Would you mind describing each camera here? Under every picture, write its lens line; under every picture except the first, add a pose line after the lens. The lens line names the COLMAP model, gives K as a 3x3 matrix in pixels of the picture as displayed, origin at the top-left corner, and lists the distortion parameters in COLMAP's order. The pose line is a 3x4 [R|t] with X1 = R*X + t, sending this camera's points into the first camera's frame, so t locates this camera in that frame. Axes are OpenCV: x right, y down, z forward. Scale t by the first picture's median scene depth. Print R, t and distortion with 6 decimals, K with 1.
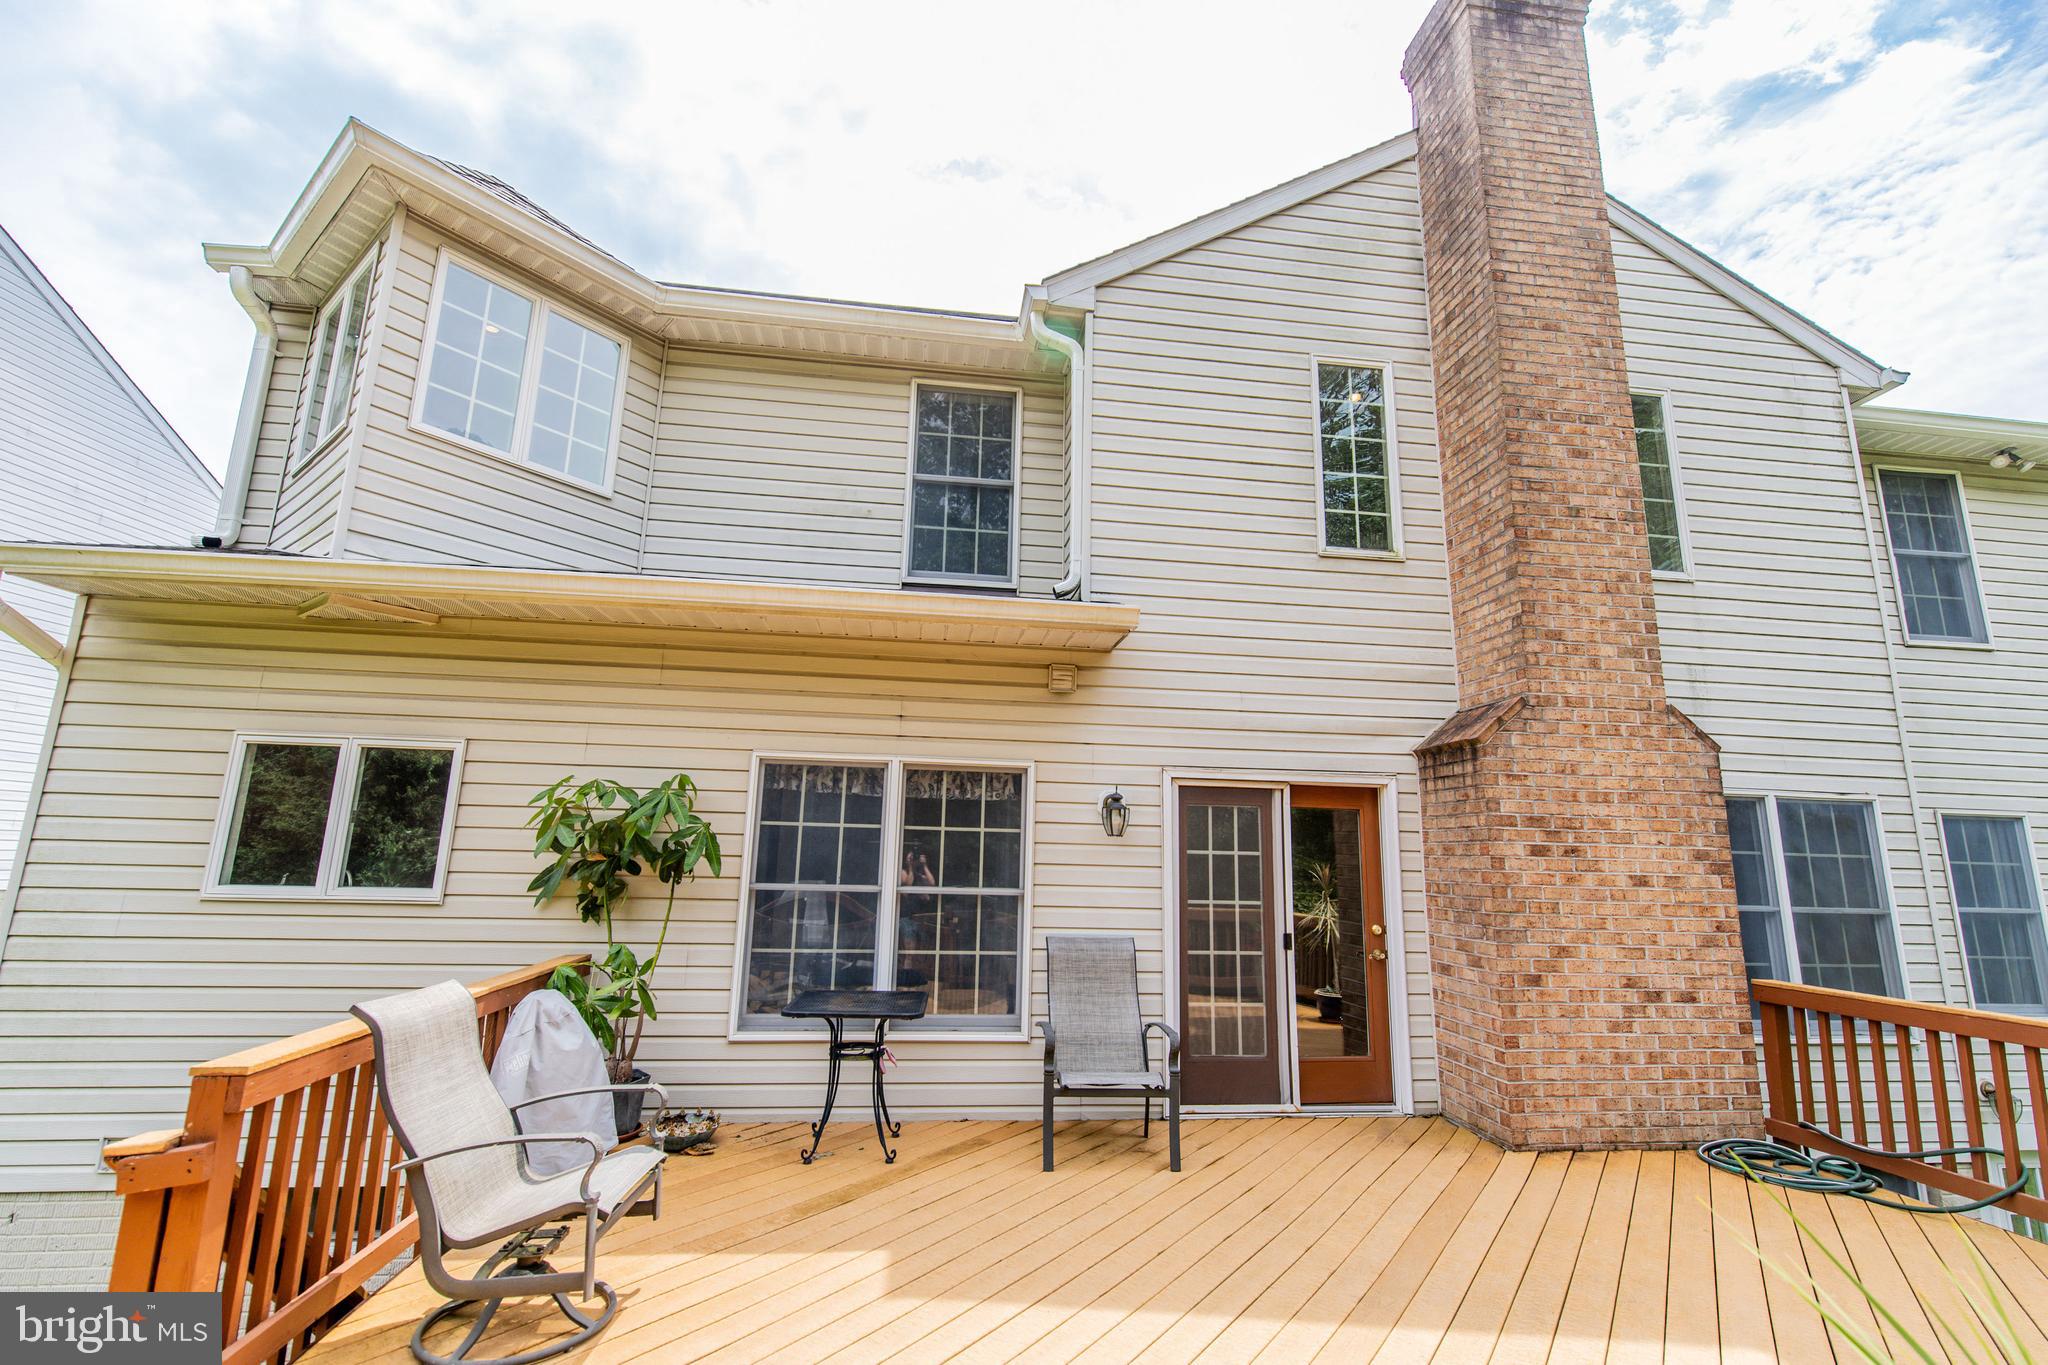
lens RADIAL K [[877.0, 0, 1028.1], [0, 877.0, 688.5], [0, 0, 1]] dist [-0.000145, 0.000017]
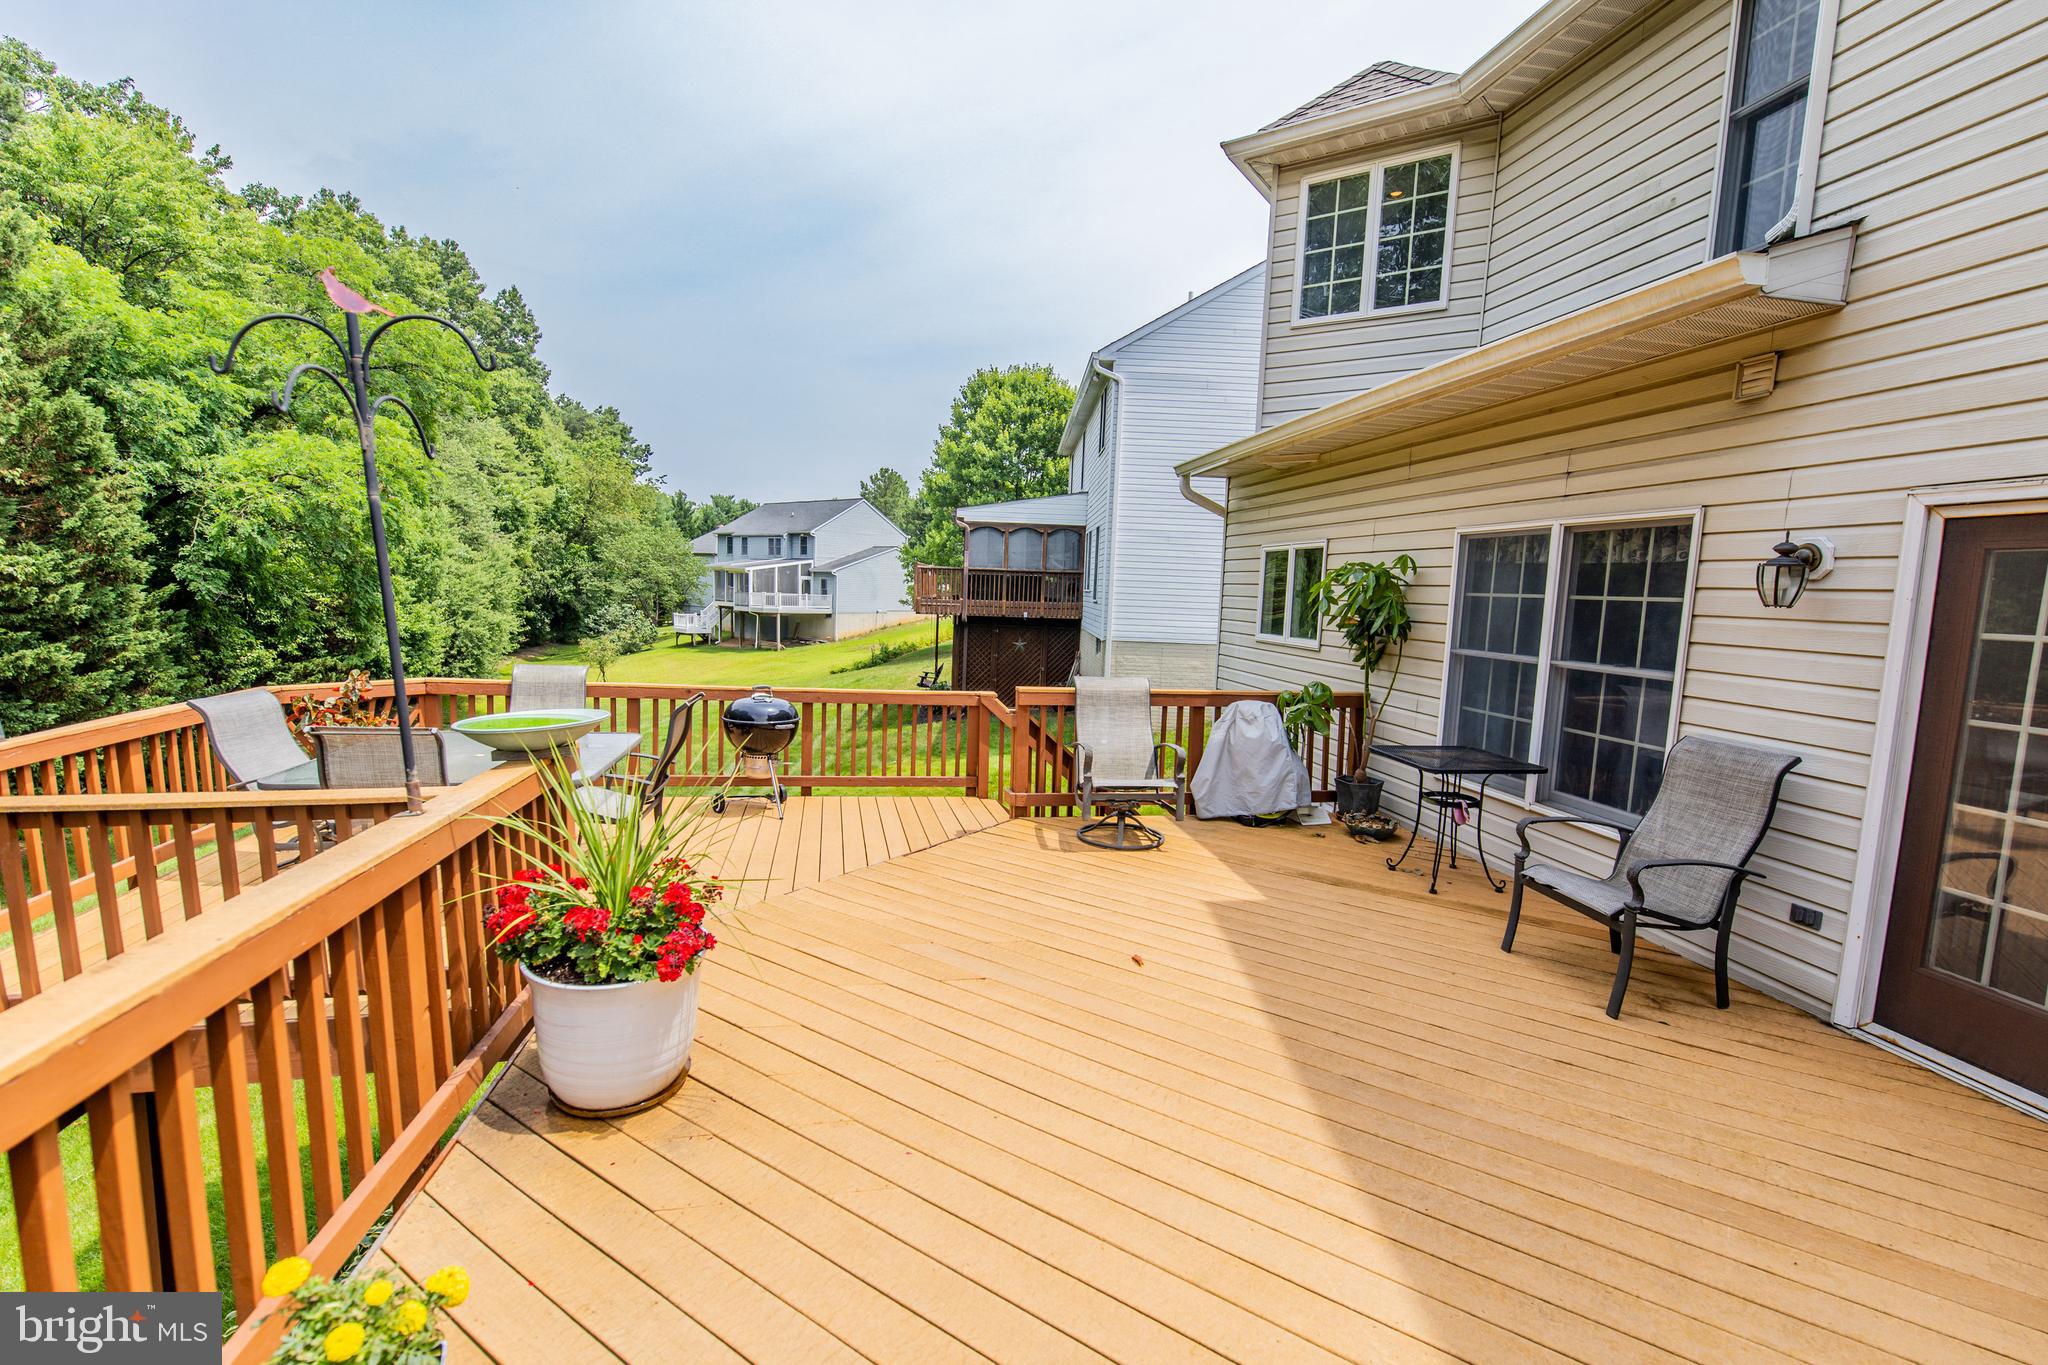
lens RADIAL K [[877.0, 0, 1028.1], [0, 877.0, 688.5], [0, 0, 1]] dist [-0.000145, 0.000017]
pose [[0.062029, 0.092569, -0.993772, 0.726133], [0.151682, 0.983250, 0.101056, 0.073559], [0.986481, -0.157006, 0.046949, 0.385729]]
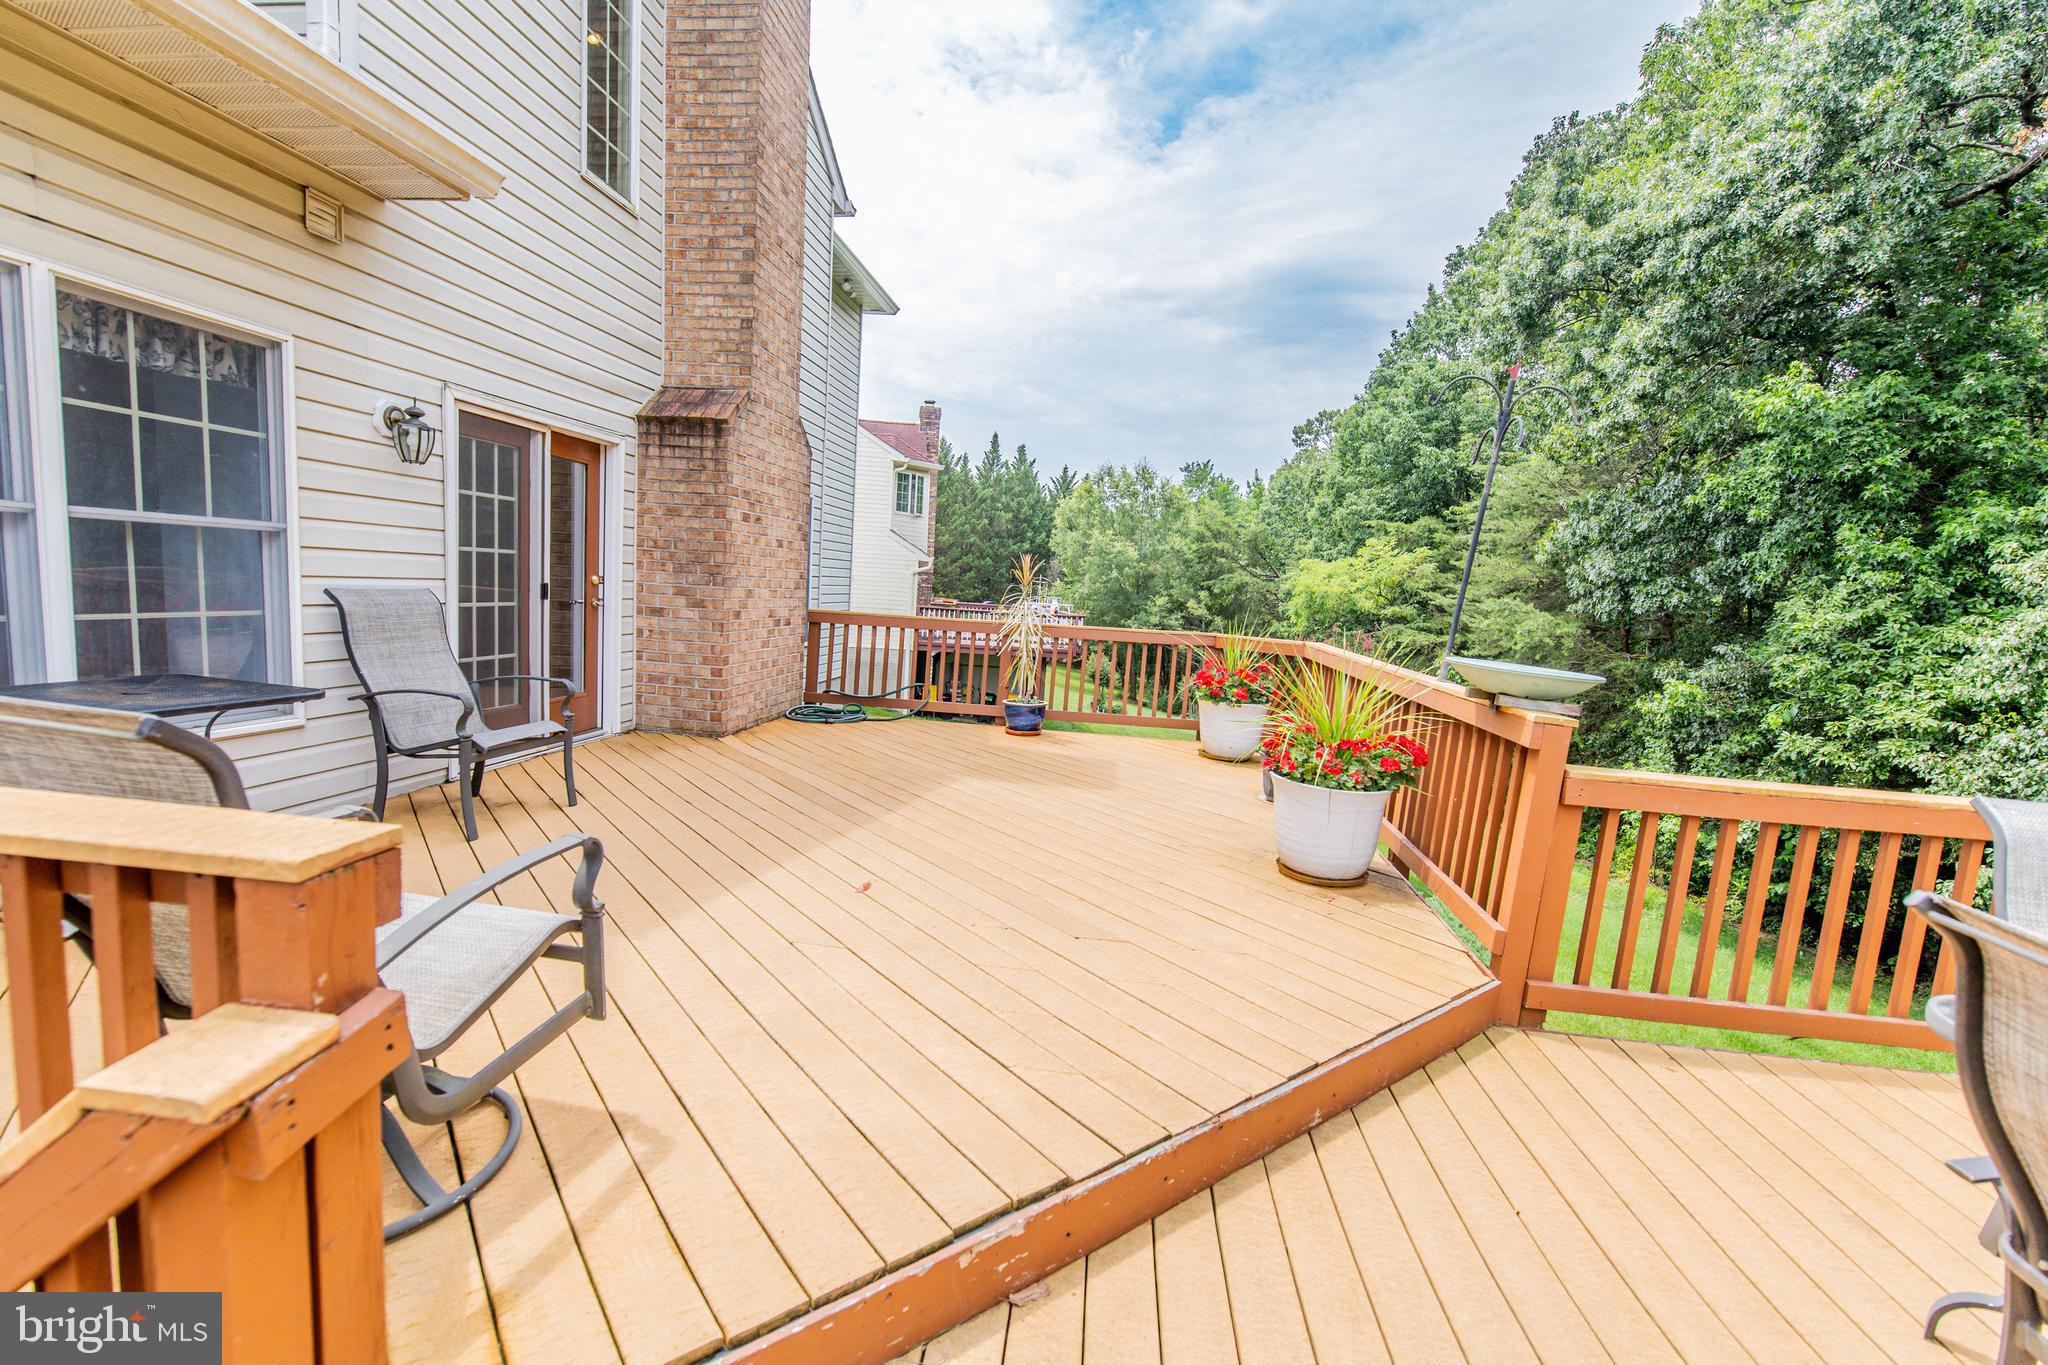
lens RADIAL K [[868.1, 0, 1025.2], [0, 868.1, 686.5], [0, 0, 1]] dist [0.000324, -0.000774]
pose [[0.249372, -0.122108, 0.960678, -0.526549], [-0.238625, 0.953682, 0.183161, 0.084850], [-0.938548, -0.274917, 0.208684, 0.265813]]
